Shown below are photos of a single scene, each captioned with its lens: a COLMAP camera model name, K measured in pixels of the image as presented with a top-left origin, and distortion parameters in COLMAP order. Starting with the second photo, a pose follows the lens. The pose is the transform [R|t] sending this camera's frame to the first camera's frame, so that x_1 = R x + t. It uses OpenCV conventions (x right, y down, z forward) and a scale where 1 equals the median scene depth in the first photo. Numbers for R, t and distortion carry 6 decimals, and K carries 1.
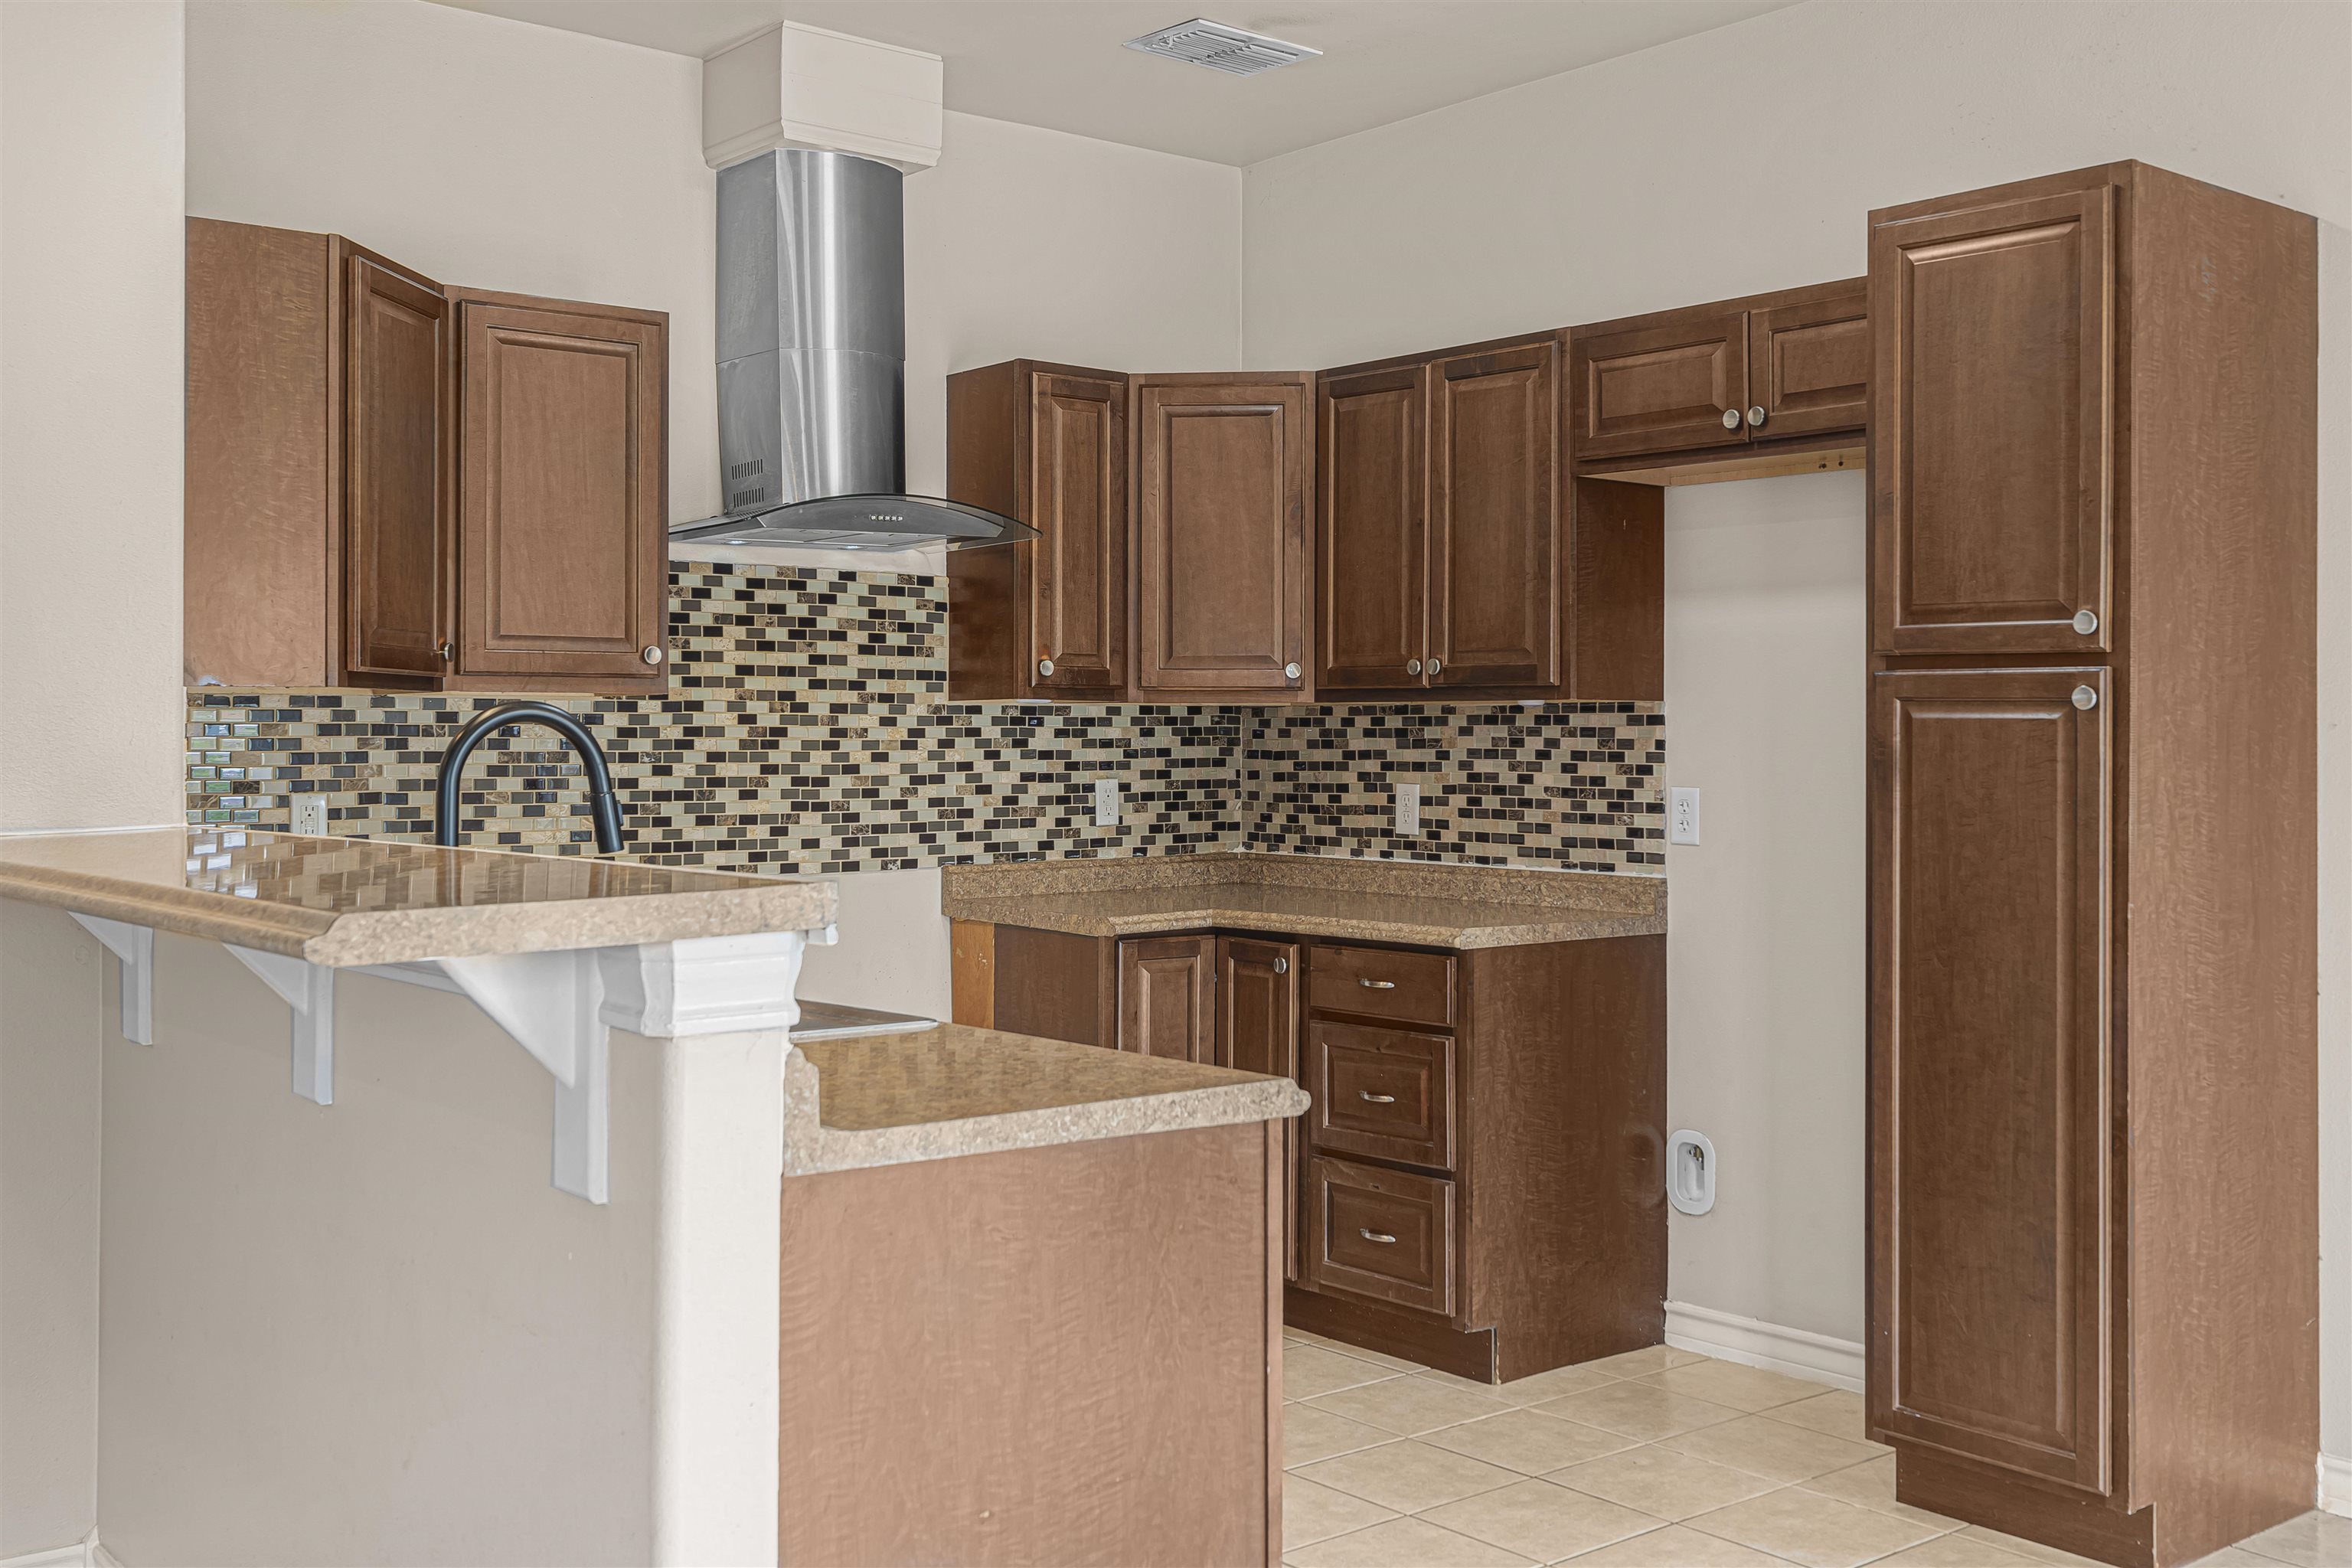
lens RADIAL K [[2330.2, 0, 1175.8], [0, 2330.2, 712.2], [0, 0, 1]] dist [0.019826, 0.000000]
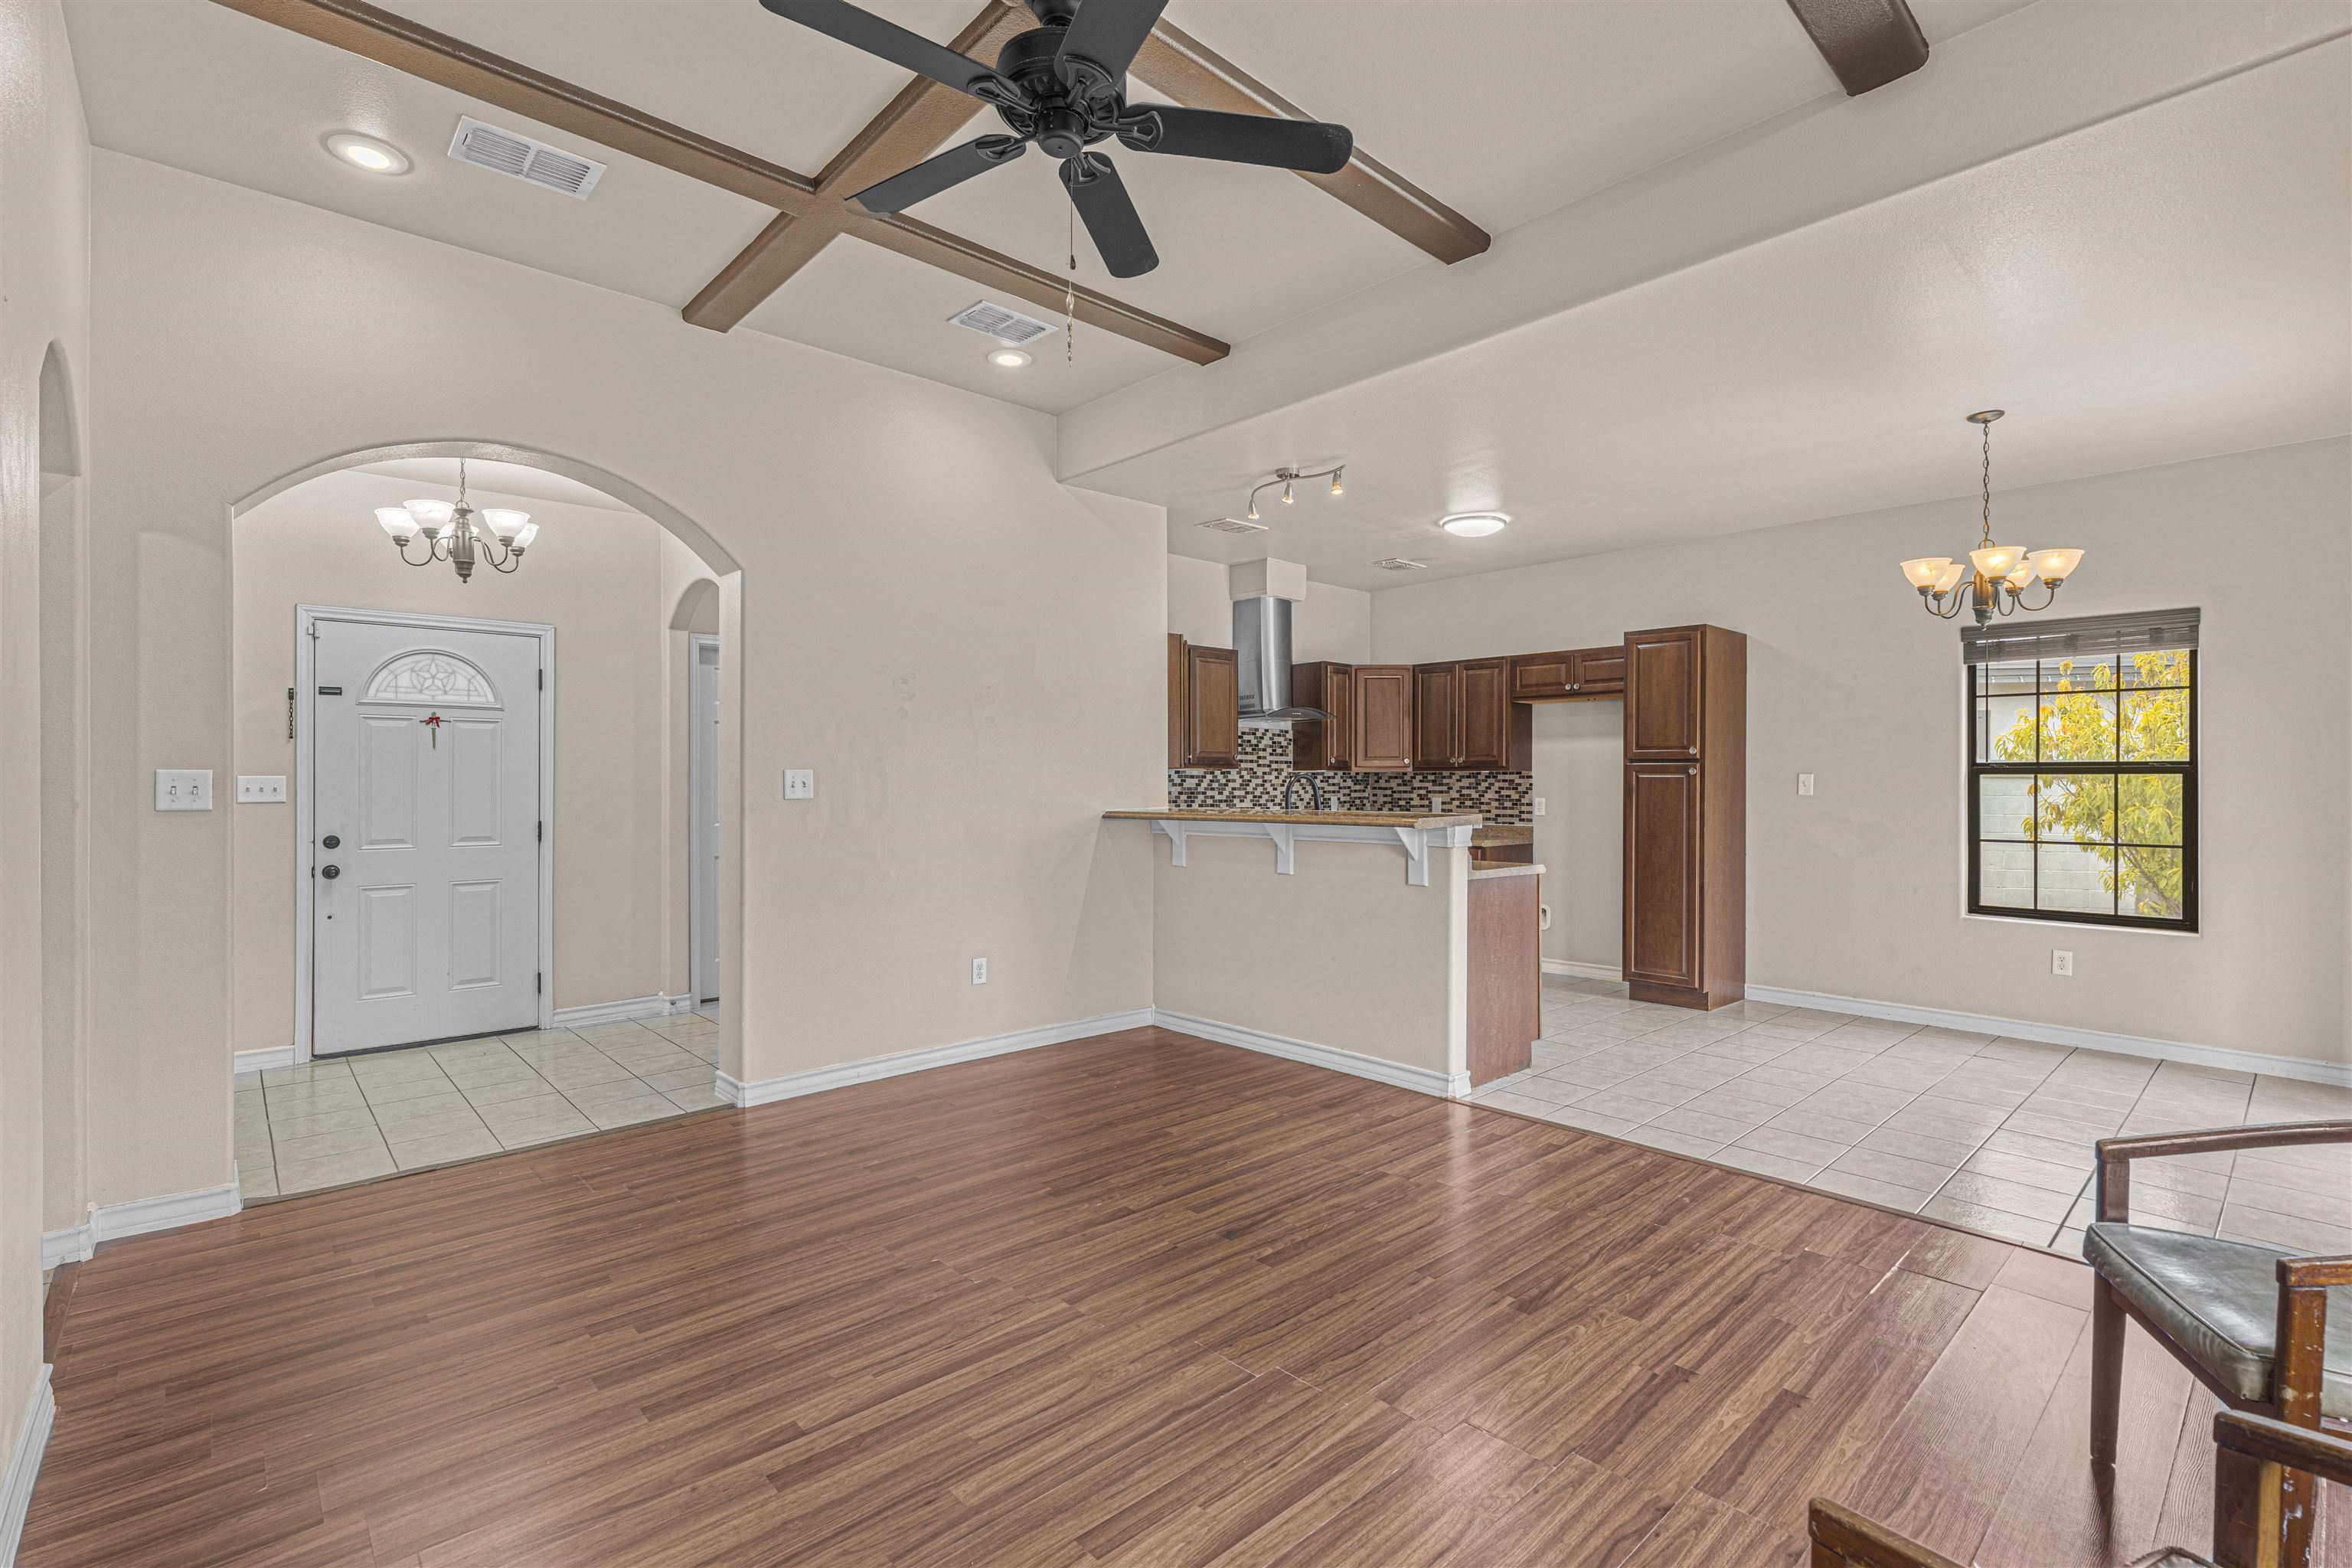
lens RADIAL K [[1077.0, 0, 1185.4], [0, 1077.0, 785.5], [0, 0, 1]] dist [-0.000008, 0.000009]
pose [[0.997612, -0.000517, 0.069067, -0.363025], [-0.000332, 0.999925, 0.012283, -0.003038], [-0.069068, -0.012277, 0.997536, -0.437388]]
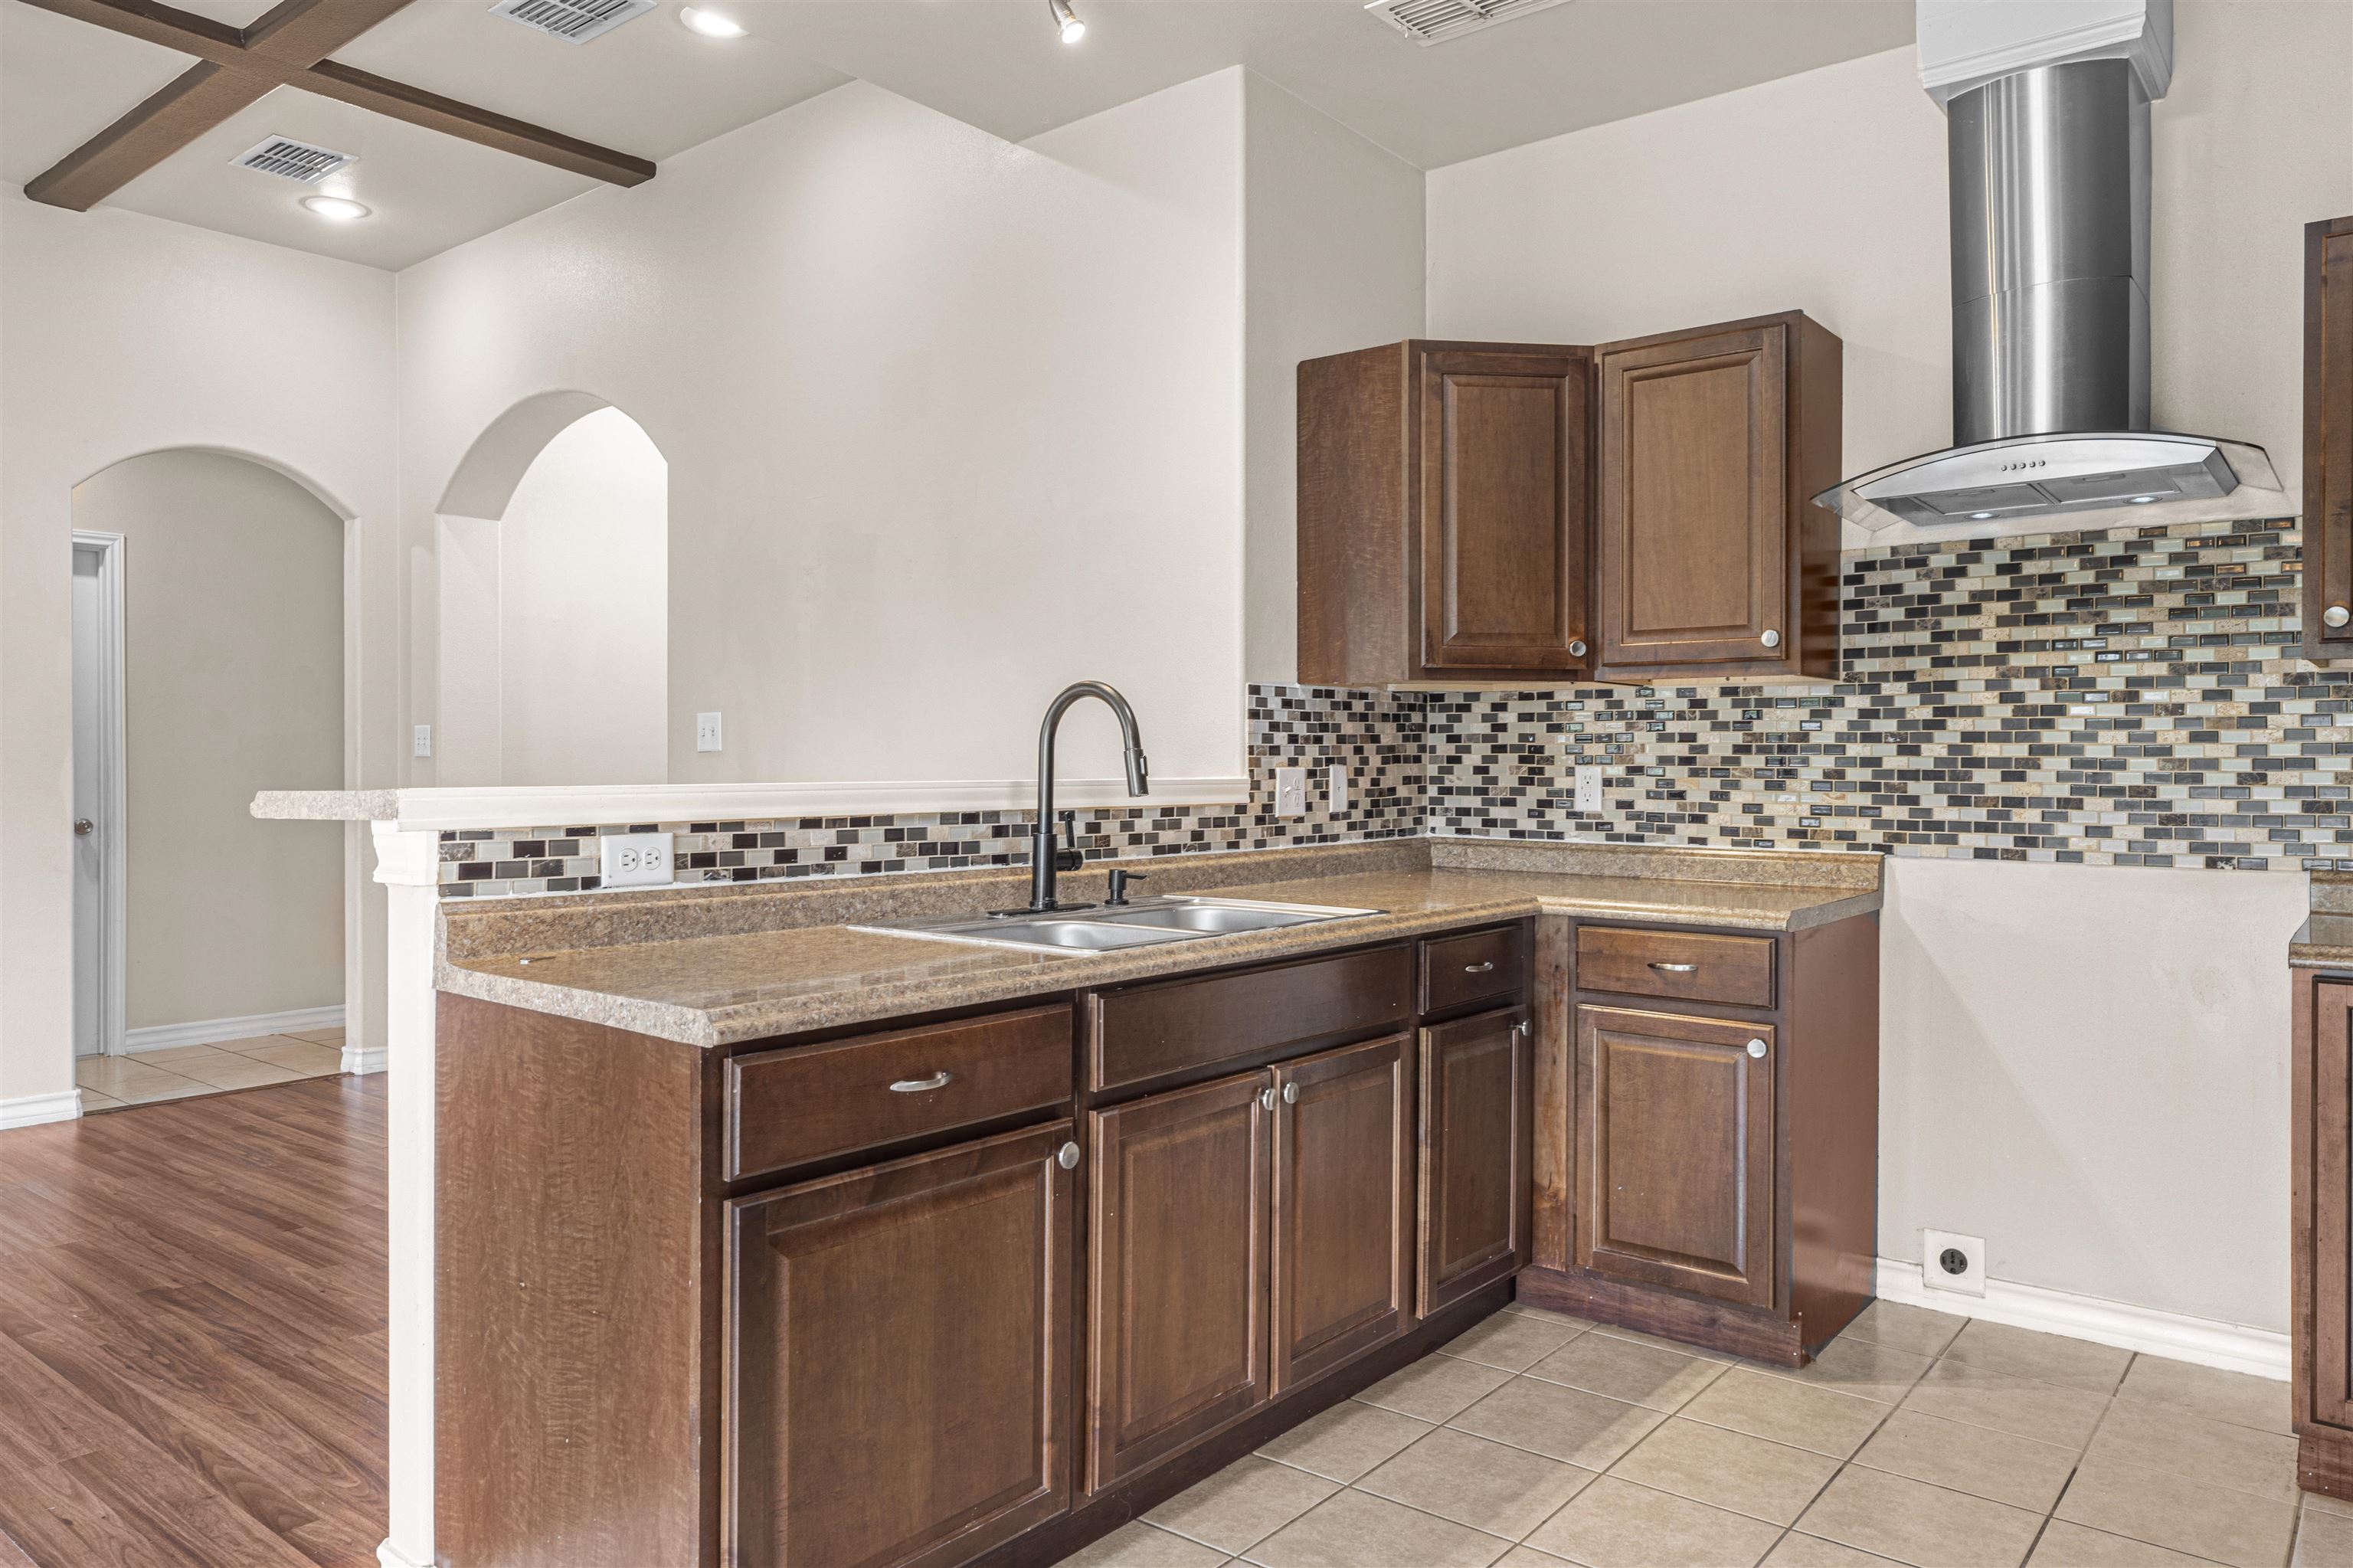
lens RADIAL K [[1594.6, 0, 1182.5], [0, 1594.6, 762.5], [0, 0, 1]] dist [0.000101, 0.003862]
pose [[0.208448, 0.003208, -0.978028, 0.392838], [0.009127, 0.999945, 0.005225, 0.023535], [0.977991, -0.010016, 0.208407, 0.536165]]
